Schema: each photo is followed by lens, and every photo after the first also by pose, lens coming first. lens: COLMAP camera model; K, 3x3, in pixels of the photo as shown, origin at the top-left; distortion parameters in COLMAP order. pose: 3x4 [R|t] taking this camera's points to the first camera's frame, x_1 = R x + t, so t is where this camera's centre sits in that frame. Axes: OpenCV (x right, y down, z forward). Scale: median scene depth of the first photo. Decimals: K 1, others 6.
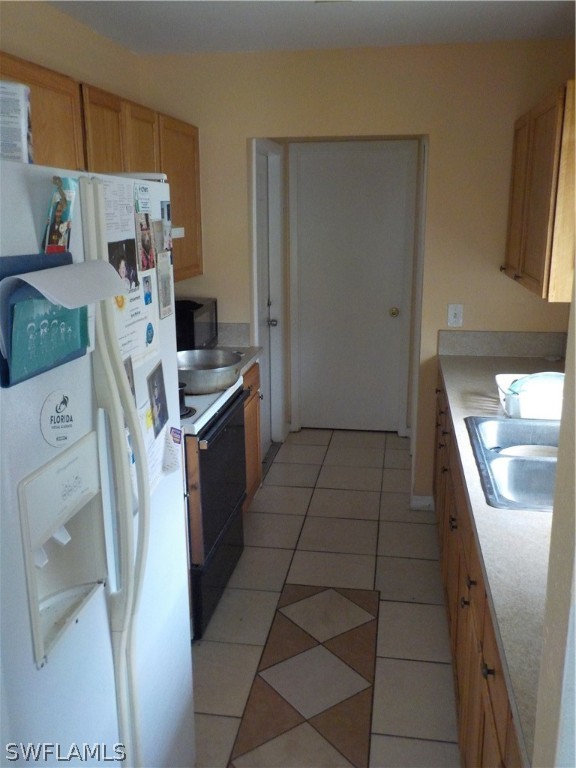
lens RADIAL K [[703.1, 0, 287.3], [0, 703.1, 388.8], [0, 0, 1]] dist [0.008896, 0.000000]
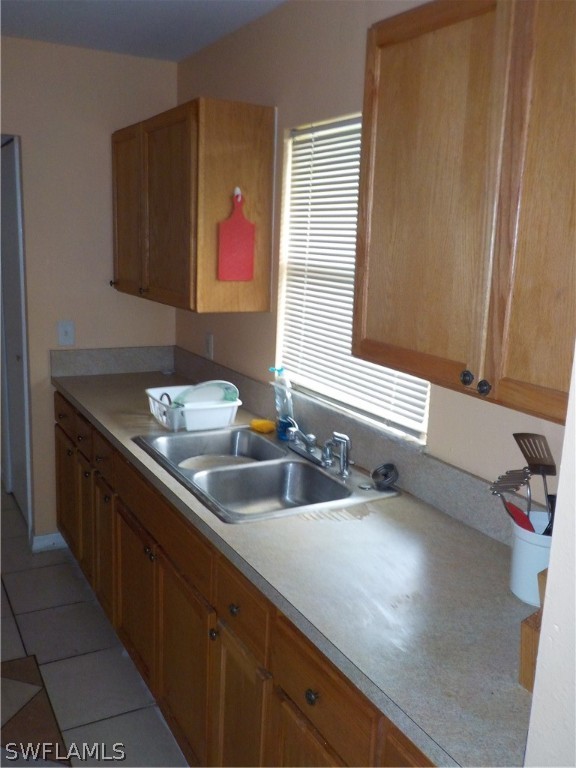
lens RADIAL K [[703.1, 0, 286.6], [0, 703.1, 376.1], [0, 0, 1]] dist [0.008896, 0.000000]
pose [[0.795116, -0.084732, 0.600509, -0.137099], [0.113682, 0.993463, -0.010346, -0.007542], [-0.595707, 0.076493, 0.799551, 0.126080]]
